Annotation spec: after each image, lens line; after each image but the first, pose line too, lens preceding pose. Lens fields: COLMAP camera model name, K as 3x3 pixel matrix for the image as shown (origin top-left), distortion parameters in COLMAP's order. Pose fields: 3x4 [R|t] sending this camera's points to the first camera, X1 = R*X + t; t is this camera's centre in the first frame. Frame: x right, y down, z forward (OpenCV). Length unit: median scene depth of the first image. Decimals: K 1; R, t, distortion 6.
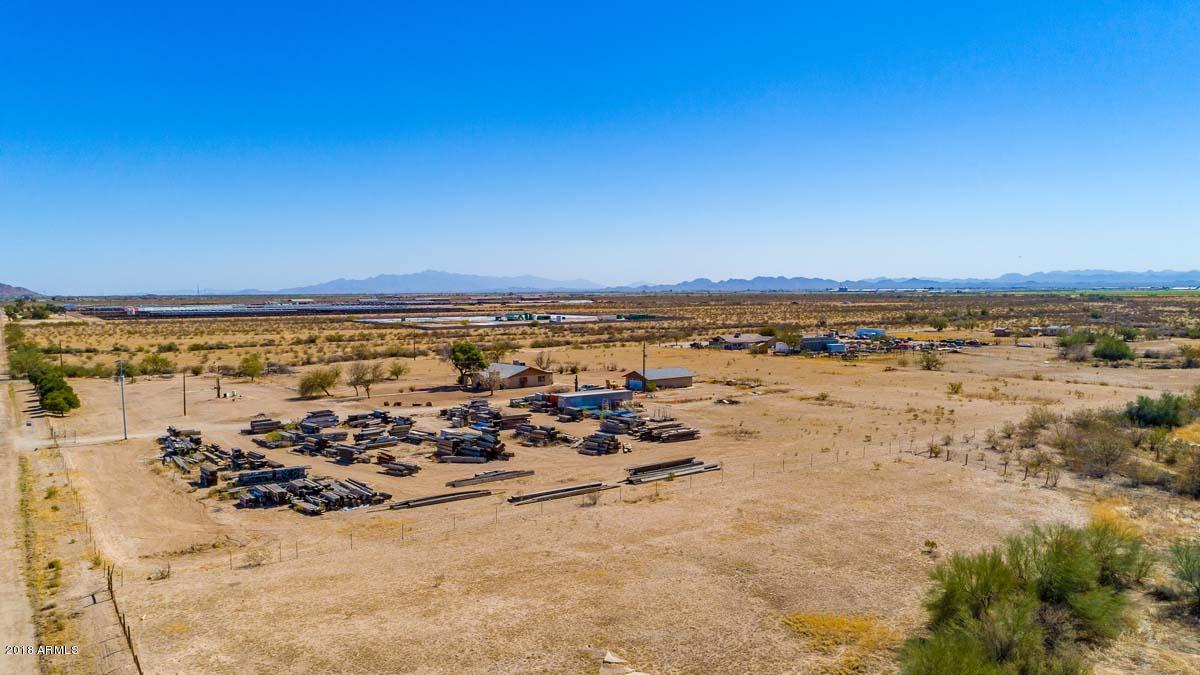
lens RADIAL K [[921.8, 0, 600.0], [0, 921.8, 337.5], [0, 0, 1]] dist [0.034030, 0.002992]
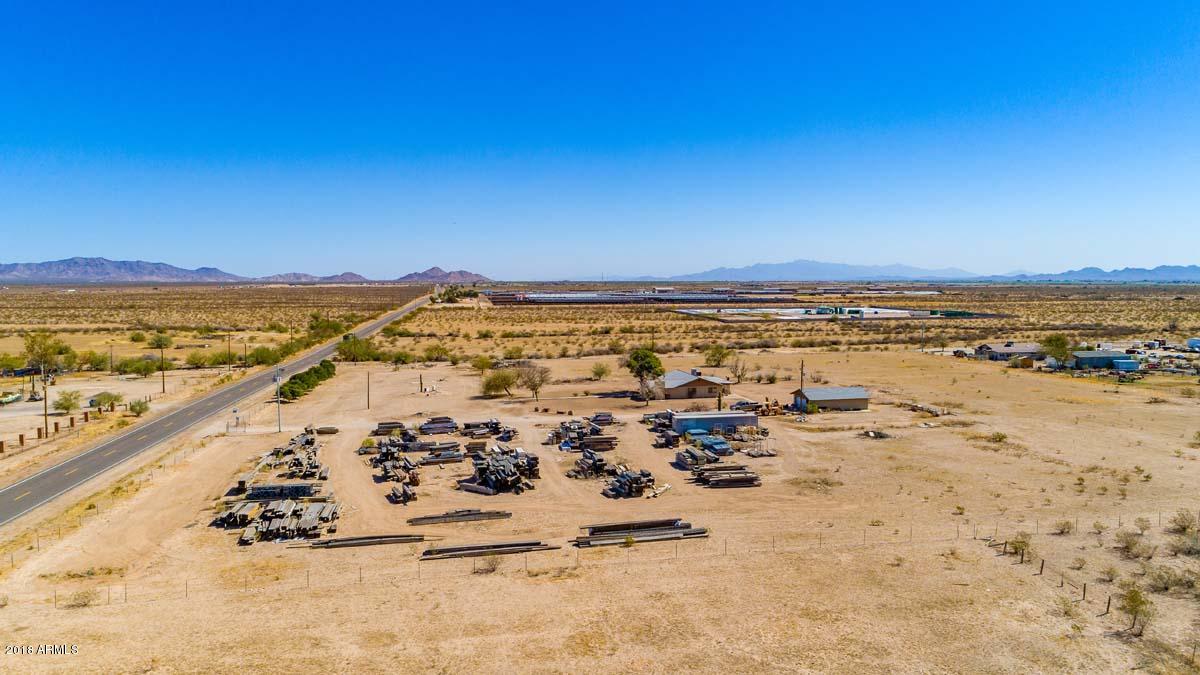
lens RADIAL K [[861.1, 0, 601.6], [0, 861.1, 279.1], [0, 0, 1]] dist [0.006613, 0.029714]
pose [[0.918371, 0.005638, -0.395681, 0.136152], [-0.025407, 0.998676, -0.044739, -0.020242], [0.394905, 0.051140, 0.917298, 0.094091]]
